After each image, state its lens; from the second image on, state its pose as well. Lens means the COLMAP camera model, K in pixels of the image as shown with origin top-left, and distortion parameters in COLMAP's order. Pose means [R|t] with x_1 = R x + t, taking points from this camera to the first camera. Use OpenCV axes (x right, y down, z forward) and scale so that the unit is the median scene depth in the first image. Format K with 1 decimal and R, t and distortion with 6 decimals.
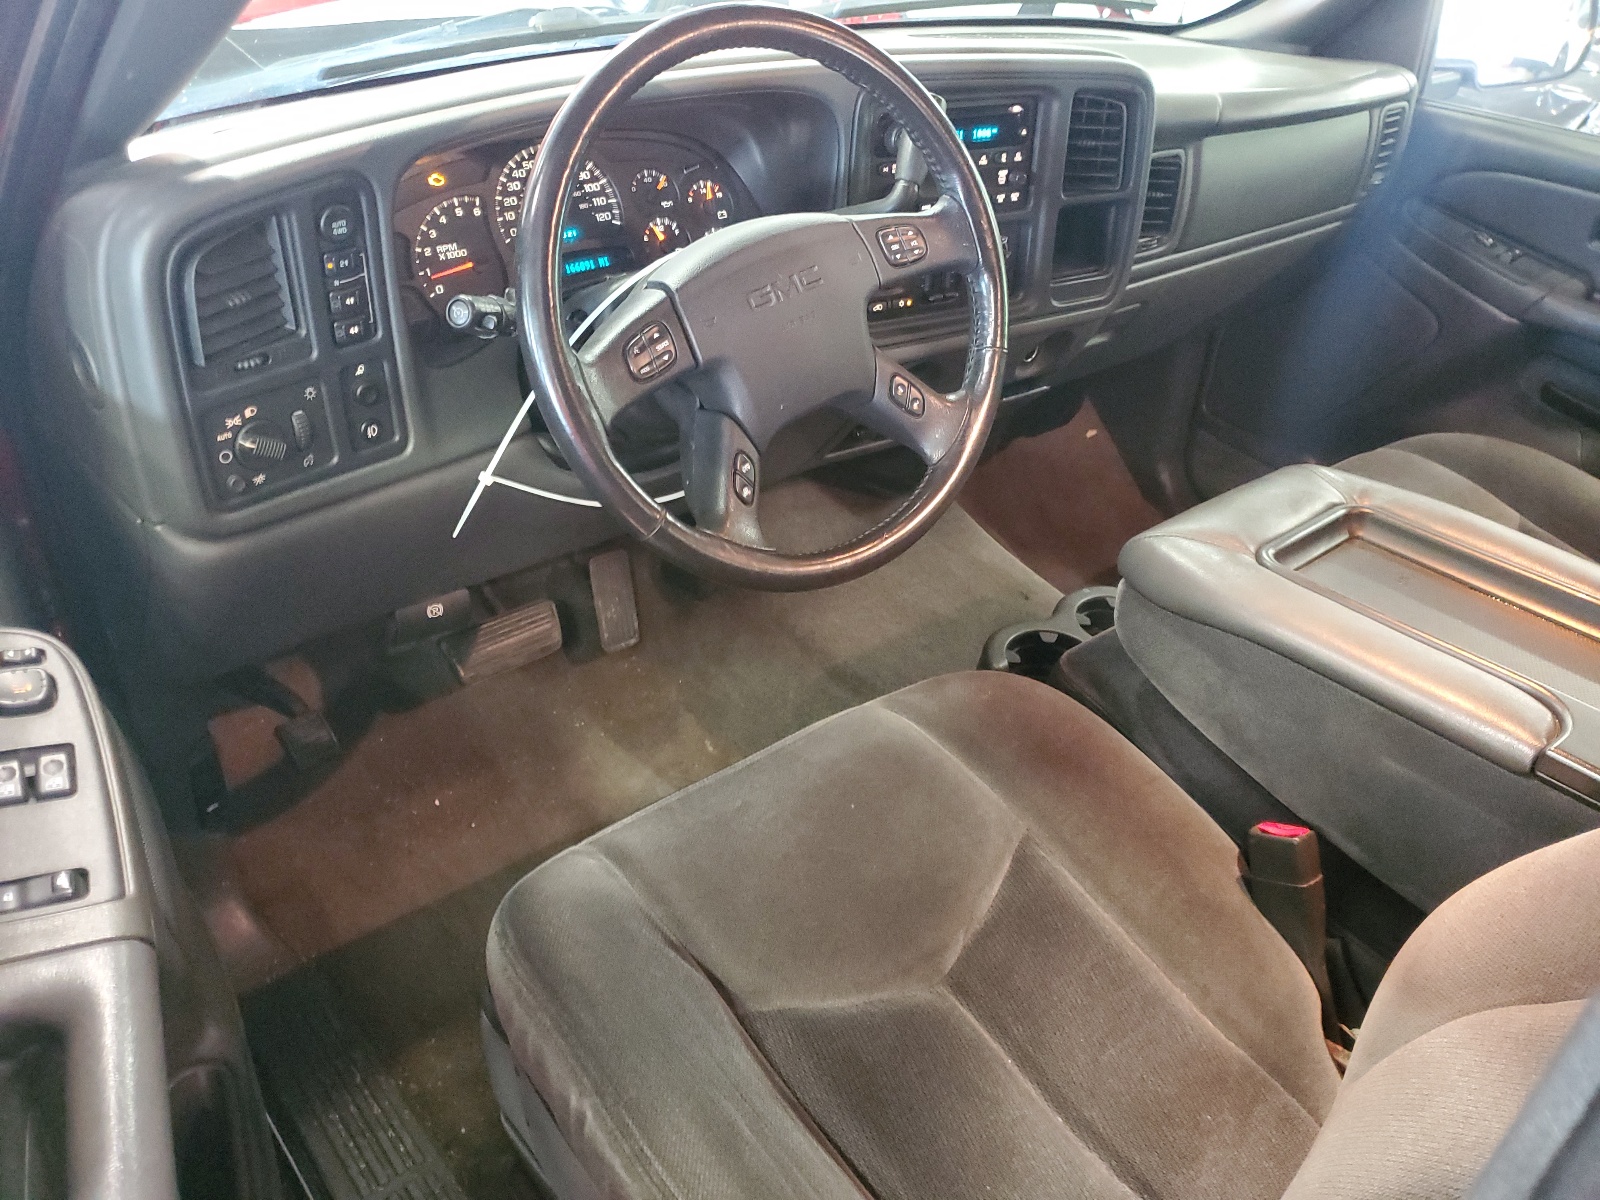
lens RADIAL K [[1238.7, 0, 801.0], [0, 1238.7, 598.1], [0, 0, 1]] dist [0.004713, -0.004813]
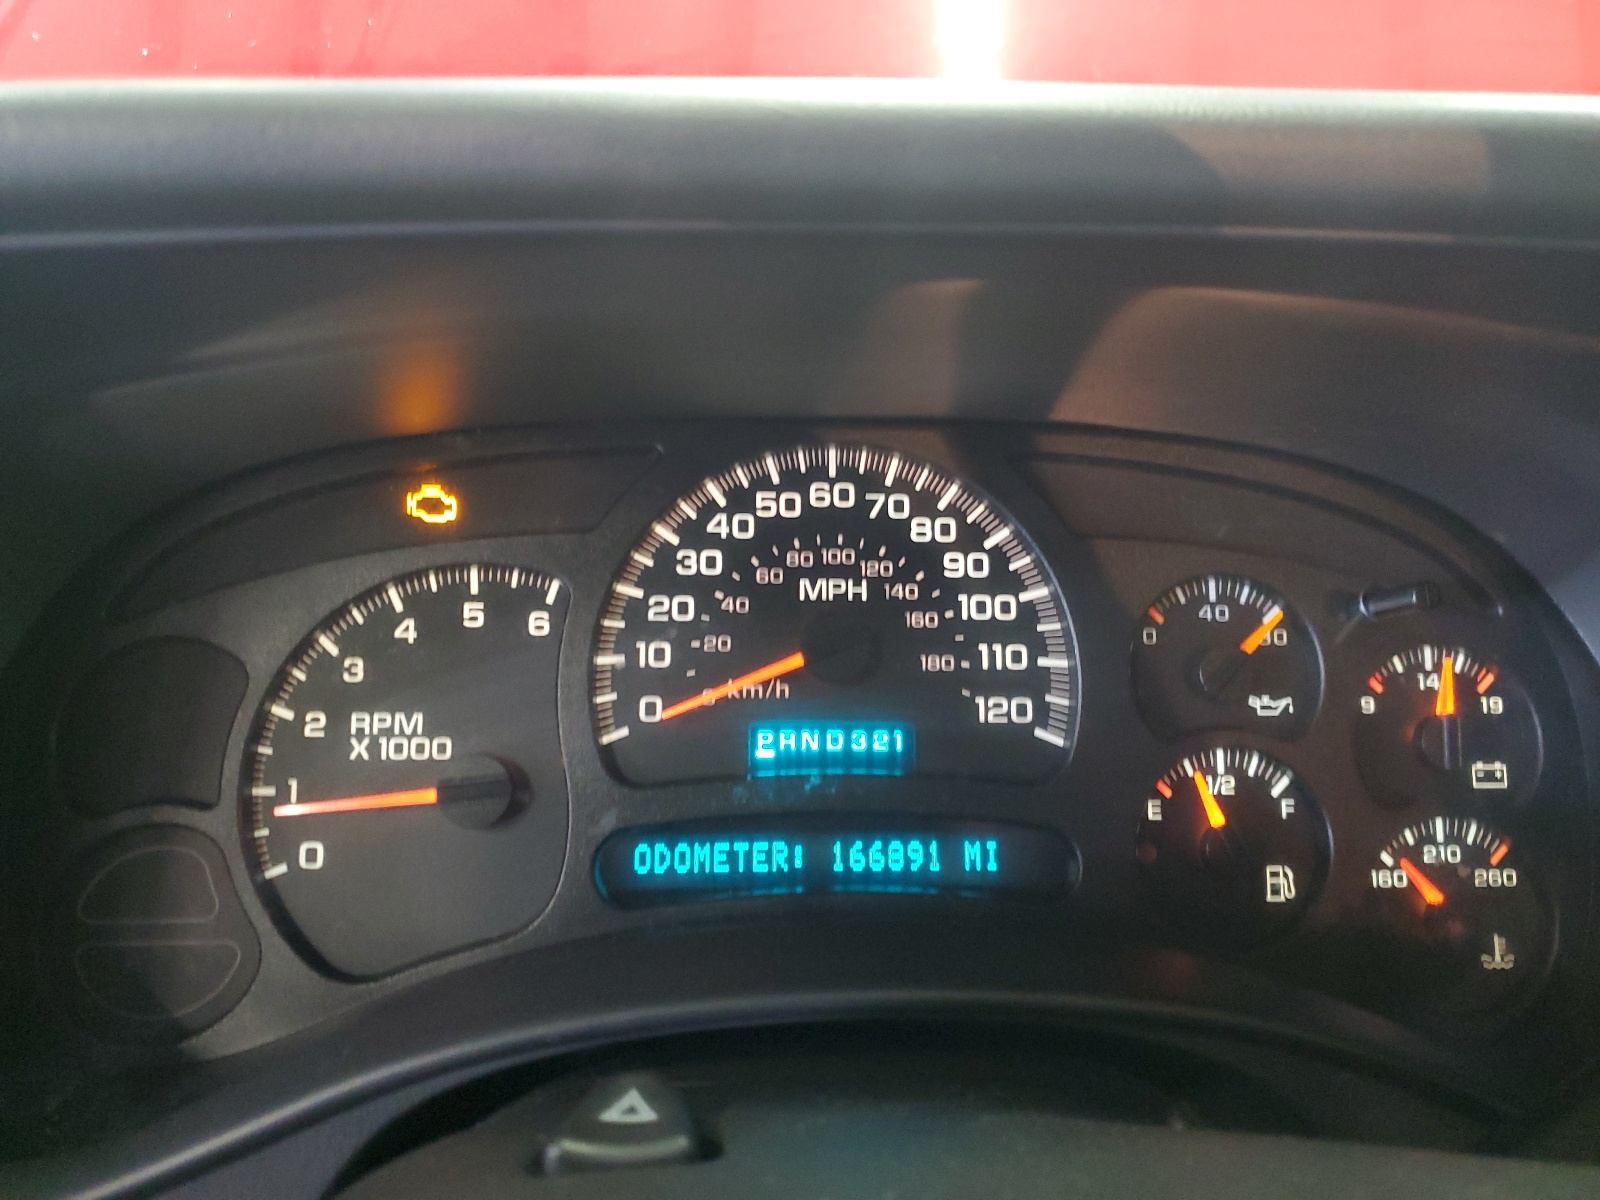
lens RADIAL K [[1238.7, 0, 803.9], [0, 1238.7, 604.4], [0, 0, 1]] dist [0.004713, -0.004813]
pose [[0.821359, 0.149386, -0.550502, -0.045794], [-0.309336, 0.927511, -0.209842, -0.255895], [0.479250, 0.342646, 0.808031, 0.739872]]
